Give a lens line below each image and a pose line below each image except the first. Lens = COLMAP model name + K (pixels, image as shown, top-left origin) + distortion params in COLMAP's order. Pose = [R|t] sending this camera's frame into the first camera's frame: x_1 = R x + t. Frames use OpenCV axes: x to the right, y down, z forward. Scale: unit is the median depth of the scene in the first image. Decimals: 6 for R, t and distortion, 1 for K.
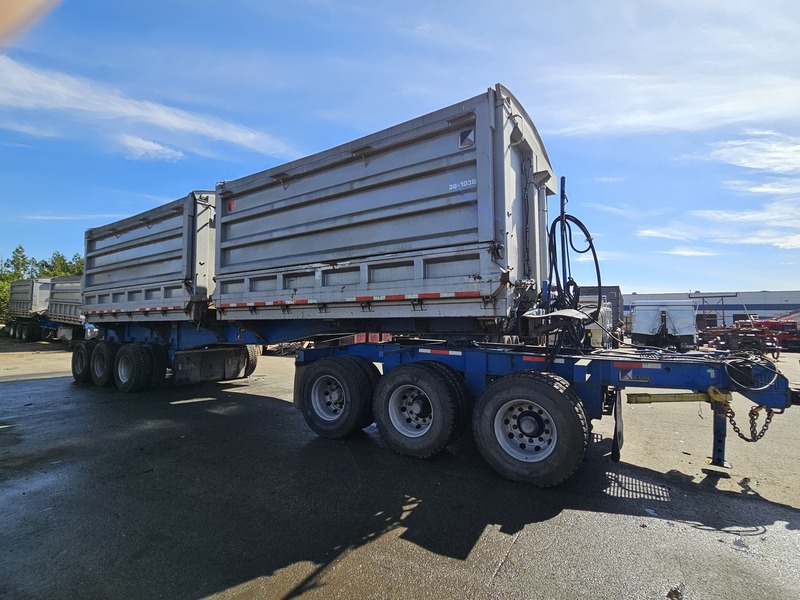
lens RADIAL K [[358.7, 0, 395.7], [0, 358.7, 288.5], [0, 0, 1]] dist [0.001776, 0.001448]
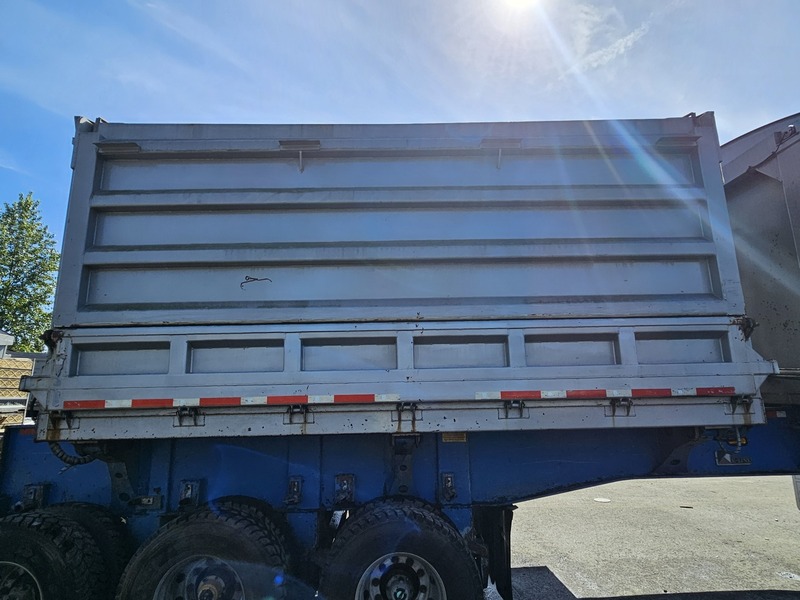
lens RADIAL K [[519.1, 0, 432.3], [0, 519.1, 304.3], [0, 0, 1]] dist [-0.008717, 0.005727]
pose [[0.839167, 0.125043, 0.529304, -0.502207], [-0.033141, 0.983159, -0.179720, 0.031187], [-0.542863, 0.133273, 0.829179, 0.314350]]
